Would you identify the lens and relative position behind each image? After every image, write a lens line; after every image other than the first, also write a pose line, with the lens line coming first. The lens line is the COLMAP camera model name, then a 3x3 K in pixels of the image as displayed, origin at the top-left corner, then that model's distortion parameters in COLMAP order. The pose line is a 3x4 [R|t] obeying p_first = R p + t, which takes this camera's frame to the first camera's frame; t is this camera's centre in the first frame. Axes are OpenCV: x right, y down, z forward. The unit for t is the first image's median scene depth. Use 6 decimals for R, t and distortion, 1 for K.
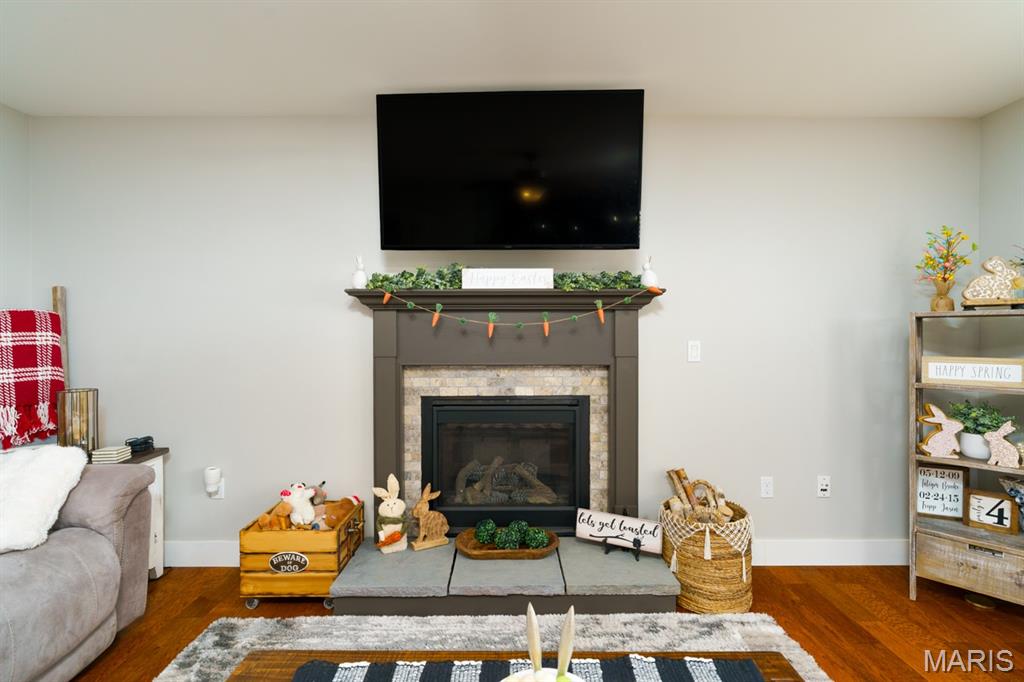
lens RADIAL K [[471.8, 0, 502.6], [0, 471.8, 337.0], [0, 0, 1]] dist [-0.002881, 0.000057]
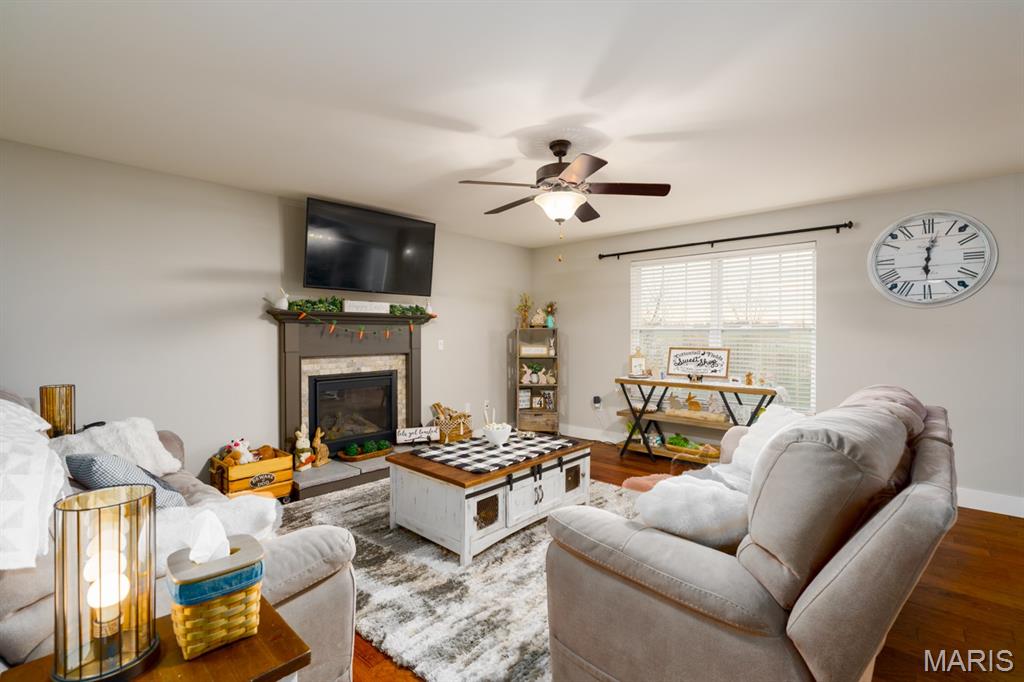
lens RADIAL K [[471.8, 0, 502.6], [0, 471.8, 337.0], [0, 0, 1]] dist [-0.002881, 0.000057]
pose [[0.684939, -0.004078, 0.728589, -0.958365], [0.003058, 0.999992, 0.002722, -0.010341], [-0.728594, 0.000364, 0.684946, -0.628541]]
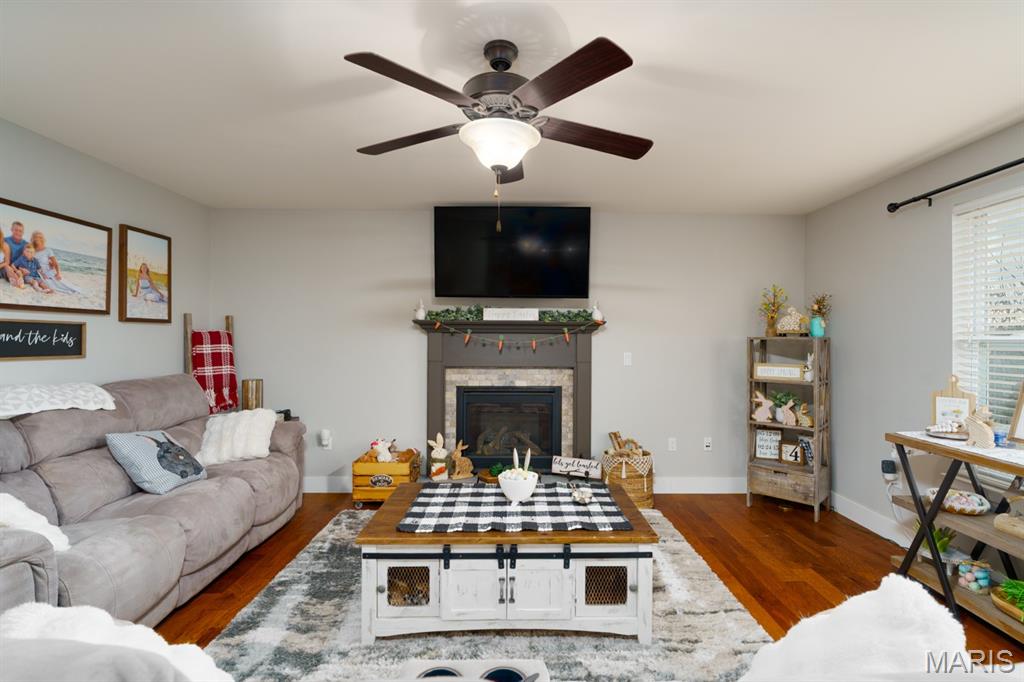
lens RADIAL K [[486.6, 0, 512.0], [0, 486.6, 341.0], [0, 0, 1]] dist [0.000471, 0.000123]
pose [[0.999959, 0.007227, 0.005533, 0.006081], [-0.007198, 0.999960, -0.005301, -0.020547], [-0.005571, 0.005261, 0.999971, -0.695686]]
